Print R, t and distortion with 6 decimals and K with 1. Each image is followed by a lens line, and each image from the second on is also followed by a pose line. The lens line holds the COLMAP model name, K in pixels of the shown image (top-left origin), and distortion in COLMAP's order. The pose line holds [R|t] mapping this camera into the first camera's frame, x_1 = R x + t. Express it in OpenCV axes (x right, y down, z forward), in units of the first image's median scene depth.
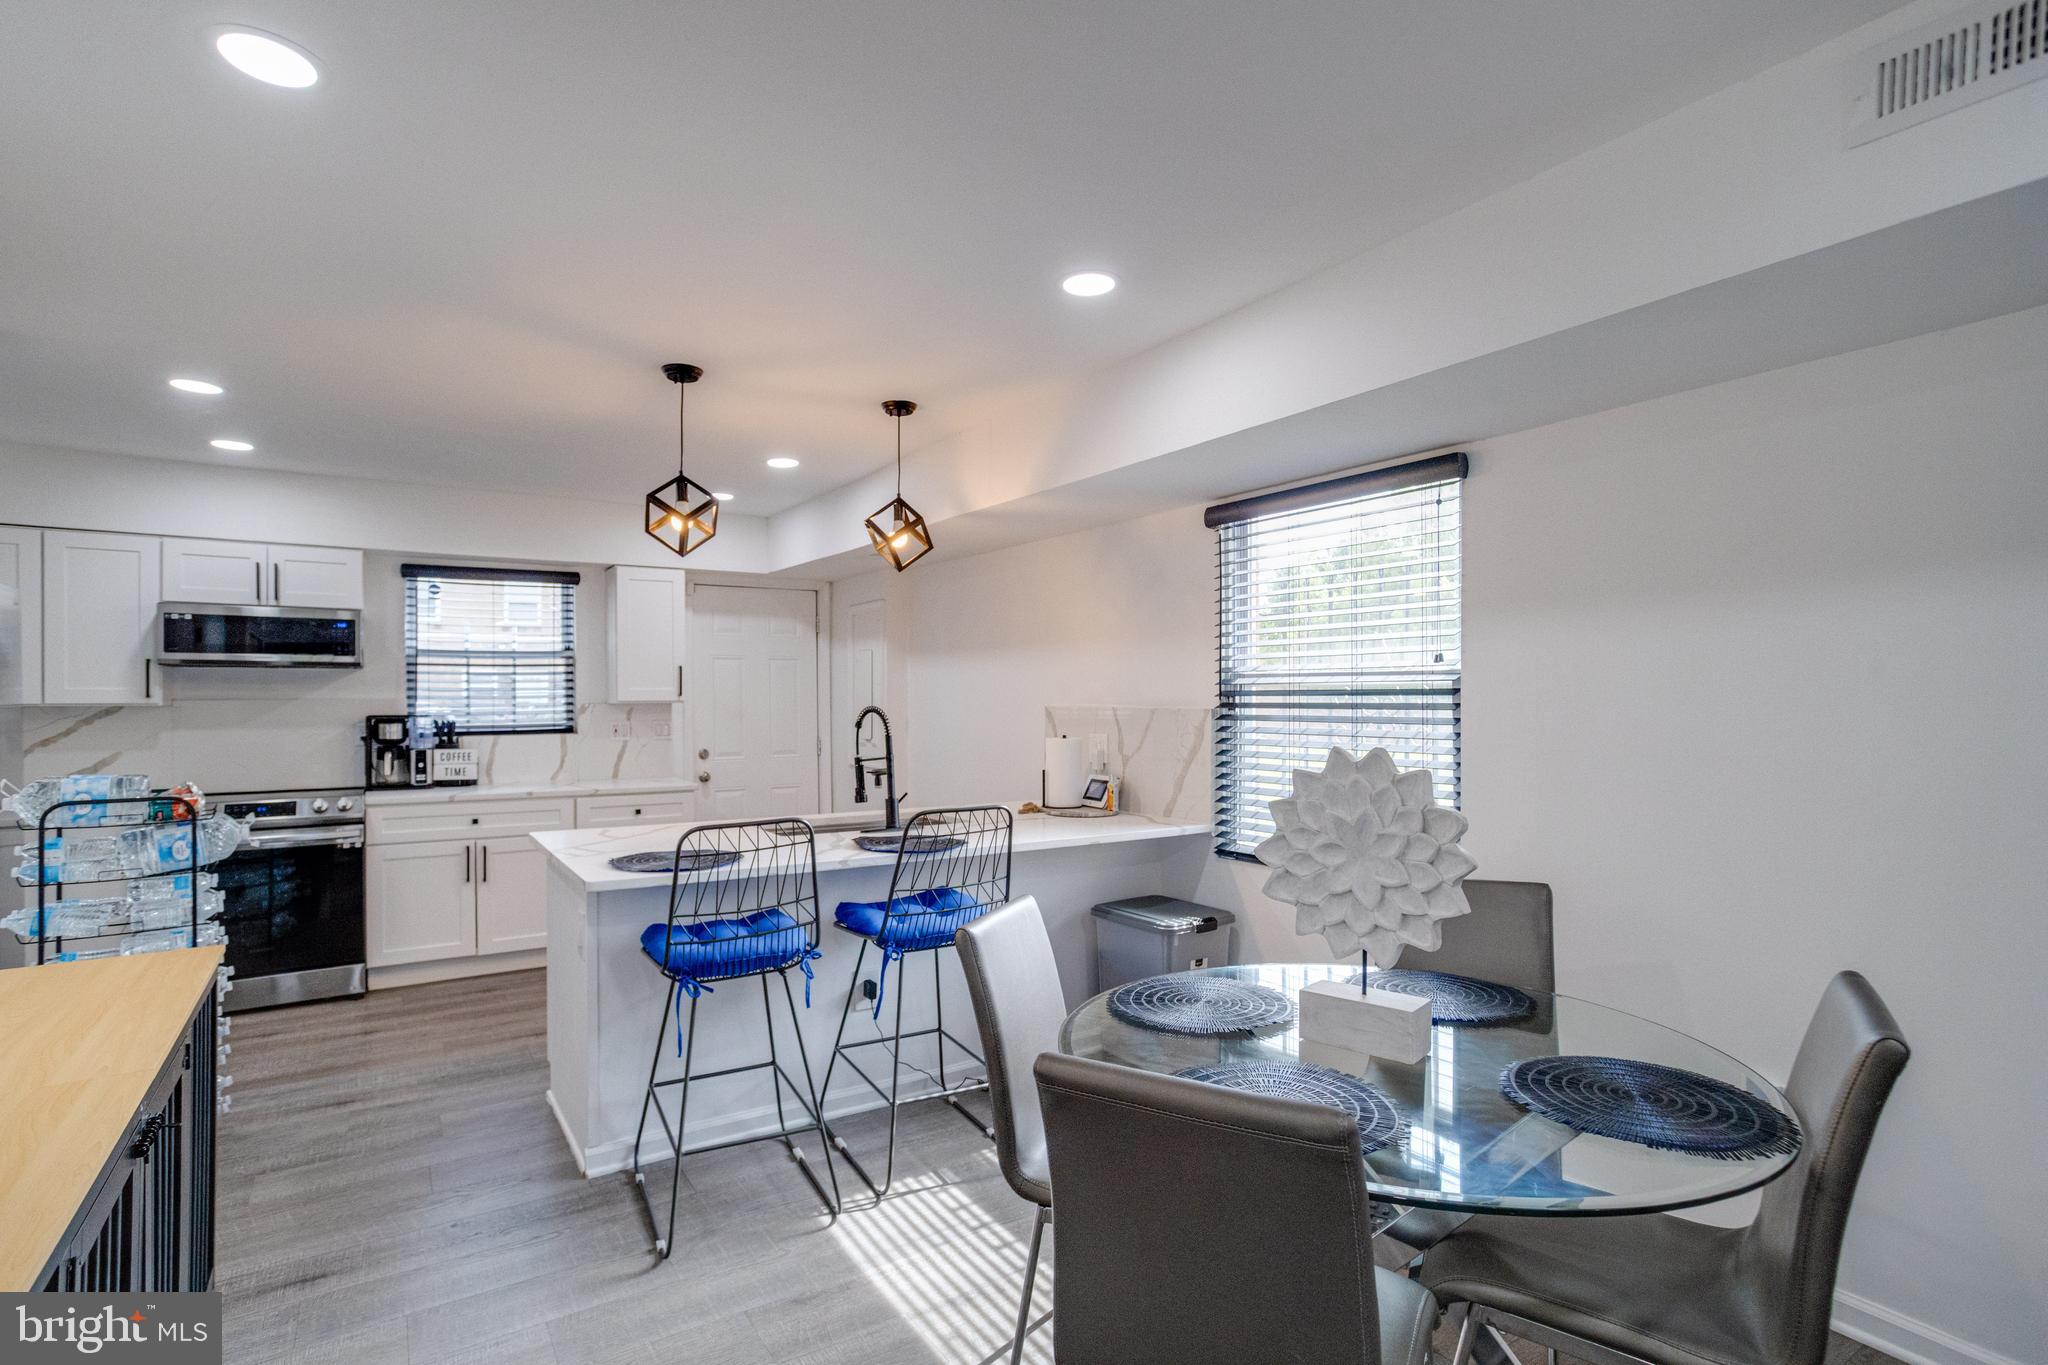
lens RADIAL K [[1002.0, 0, 1006.3], [0, 1002.0, 701.0], [0, 0, 1]] dist [-0.049001, 0.037192]
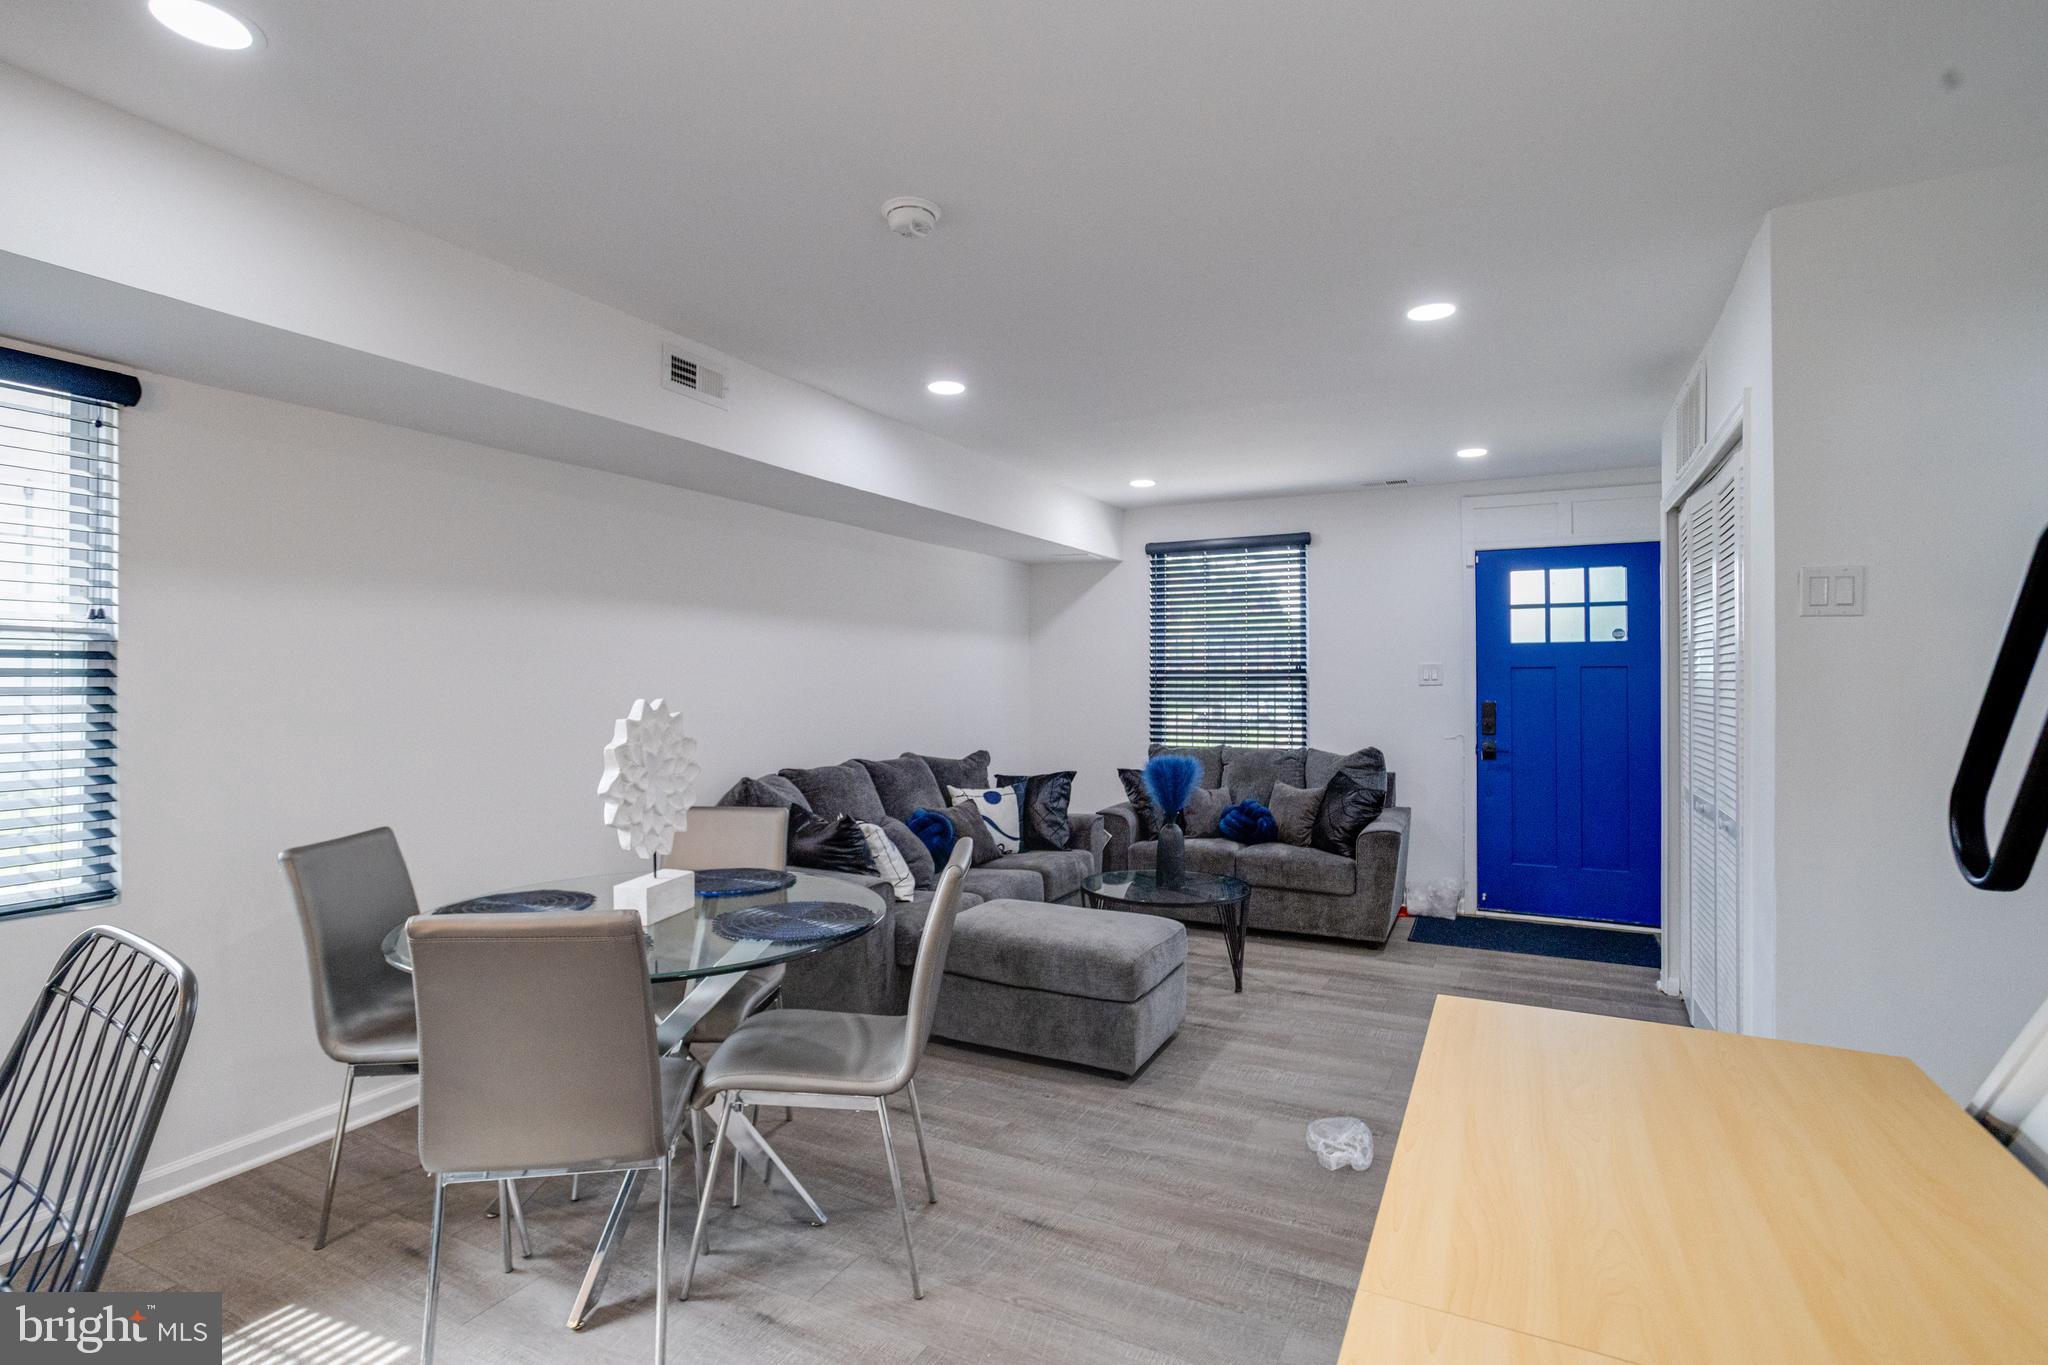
lens RADIAL K [[1014.7, 0, 1004.3], [0, 1014.7, 665.7], [0, 0, 1]] dist [-0.048663, 0.039950]
pose [[-0.494453, 0.013467, 0.869100, -0.397893], [-0.000285, 0.999877, -0.015656, 0.007422], [-0.869204, -0.007989, -0.494388, 0.461747]]
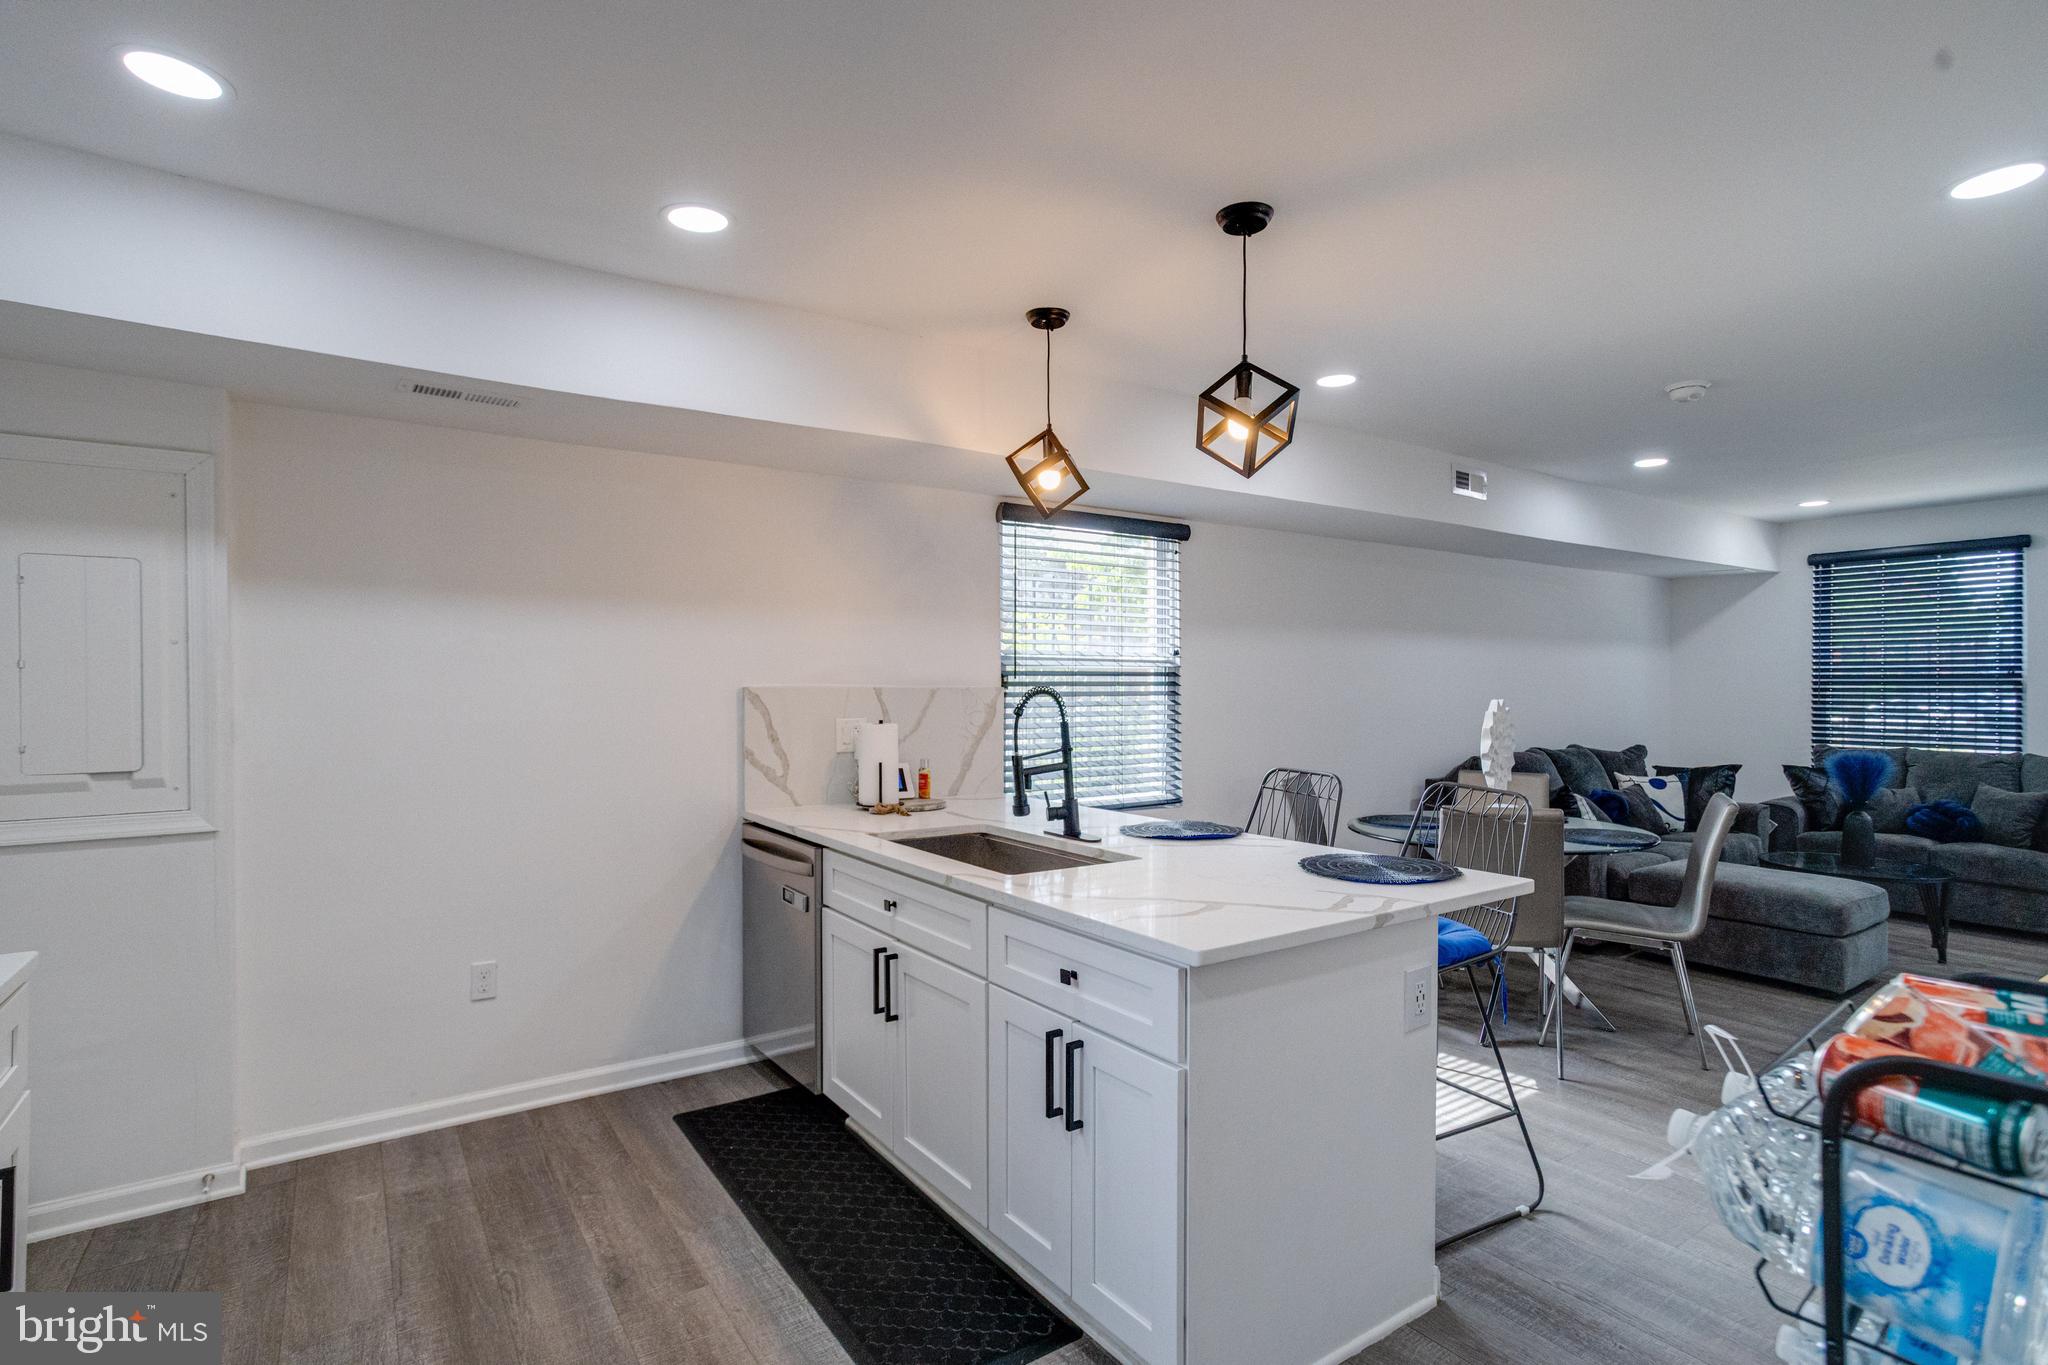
lens RADIAL K [[1007.3, 0, 994.7], [0, 1007.3, 685.0], [0, 0, 1]] dist [-0.042848, 0.031242]
pose [[-0.016968, -0.004204, 0.999847, -0.696450], [0.000000, 0.999991, 0.004205, 0.000239], [-0.999856, 0.000071, -0.016967, 0.799370]]
